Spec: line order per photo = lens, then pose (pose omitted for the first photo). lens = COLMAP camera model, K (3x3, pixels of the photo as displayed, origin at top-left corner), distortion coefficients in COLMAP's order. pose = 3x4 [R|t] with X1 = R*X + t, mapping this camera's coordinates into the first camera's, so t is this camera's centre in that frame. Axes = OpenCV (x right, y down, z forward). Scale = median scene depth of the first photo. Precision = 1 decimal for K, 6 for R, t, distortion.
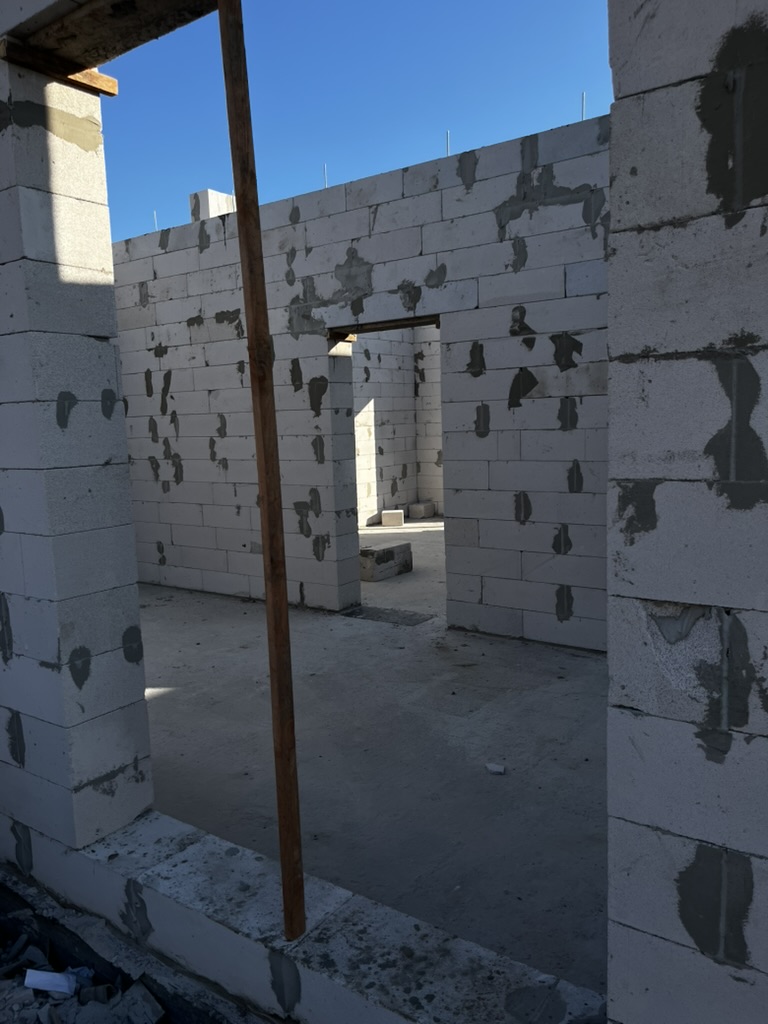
lens RADIAL K [[774.8, 0, 383.0], [0, 774.8, 516.9], [0, 0, 1]] dist [0.066456, -0.101600]
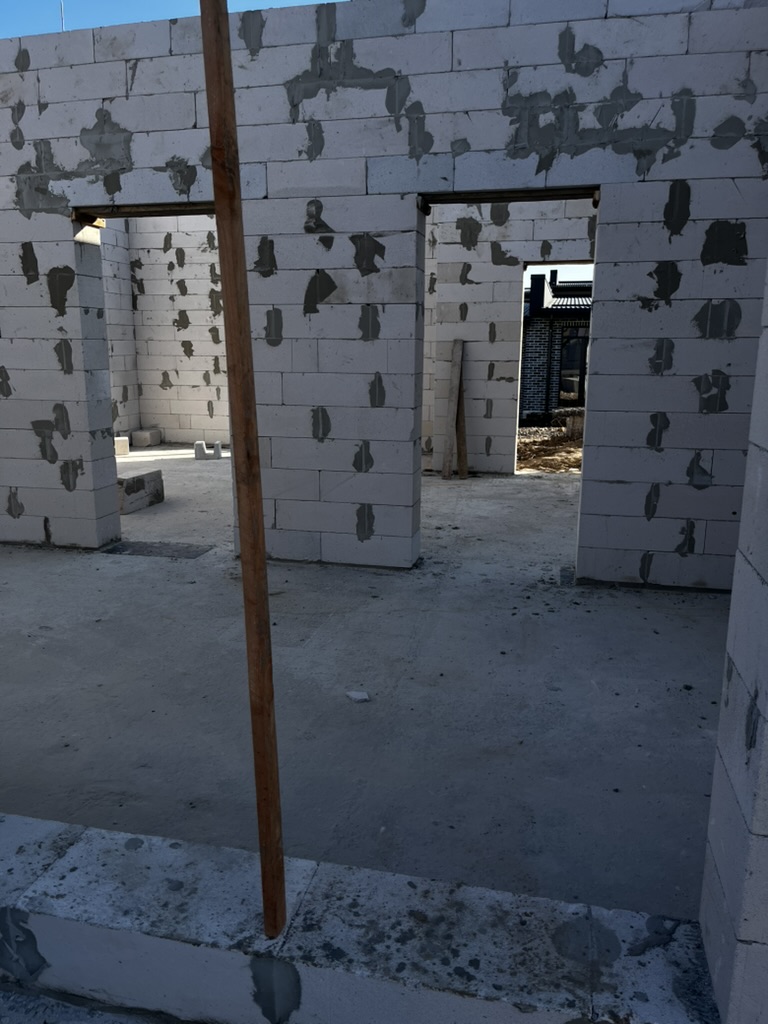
lens RADIAL K [[774.8, 0, 383.0], [0, 774.8, 516.9], [0, 0, 1]] dist [0.066456, -0.101600]
pose [[0.923805, -0.048346, 0.379799, -0.114628], [0.015832, 0.995971, 0.088272, 0.019035], [-0.382536, -0.075533, 0.920848, 0.101021]]
